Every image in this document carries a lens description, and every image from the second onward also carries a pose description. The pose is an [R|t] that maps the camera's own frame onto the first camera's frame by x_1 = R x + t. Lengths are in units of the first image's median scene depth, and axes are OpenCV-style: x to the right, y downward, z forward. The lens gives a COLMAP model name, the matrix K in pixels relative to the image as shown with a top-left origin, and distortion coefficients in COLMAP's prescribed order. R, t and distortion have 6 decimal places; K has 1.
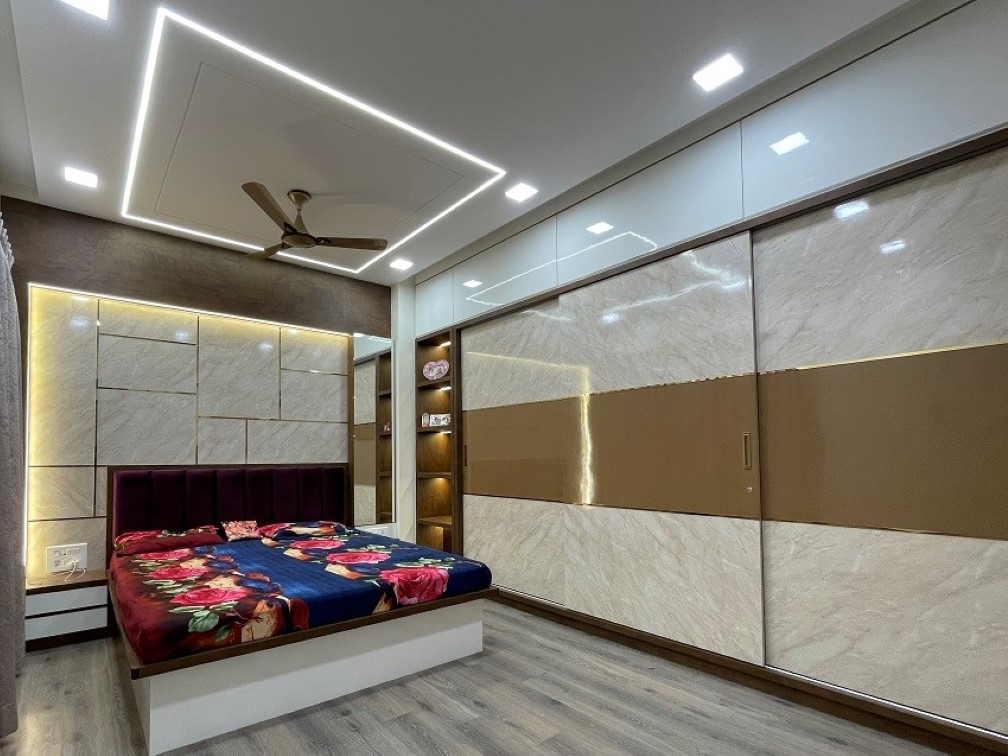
lens RADIAL K [[478.2, 0, 408.4], [0, 478.2, 444.1], [0, 0, 1]] dist [0.001470, -0.000025]
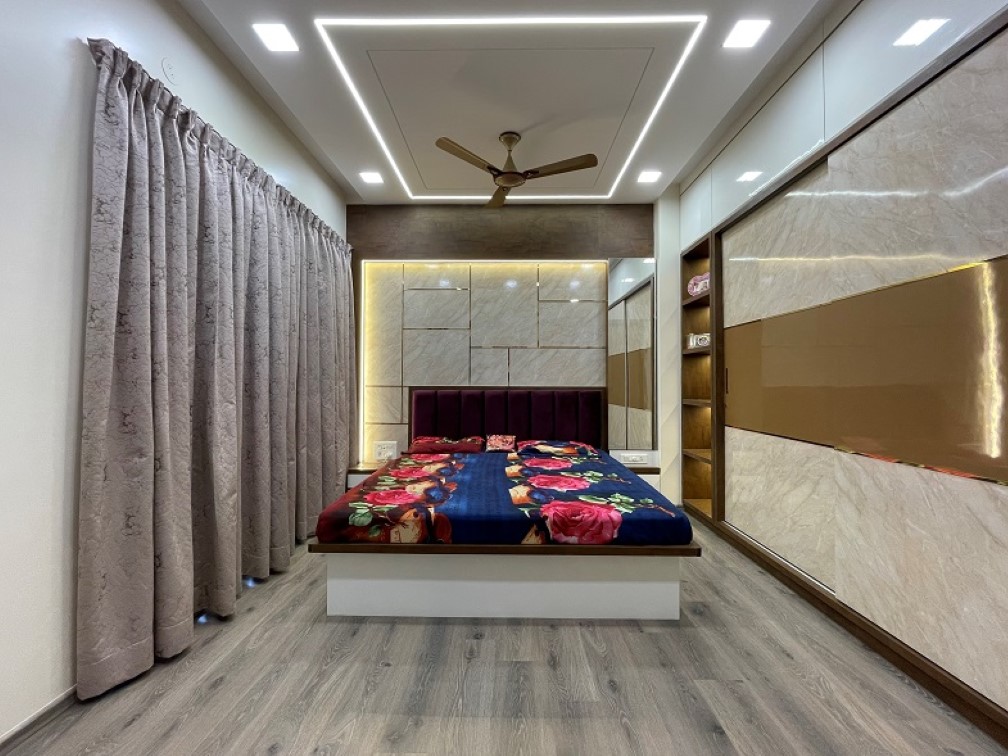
lens RADIAL K [[408.1, 0, 504.1], [0, 408.1, 374.2], [0, 0, 1]] dist [-0.001030, 0.000192]
pose [[0.814590, -0.001400, -0.580036, 0.263788], [0.009145, 0.999904, 0.010430, 0.001380], [0.579966, -0.013801, 0.814524, 0.217151]]
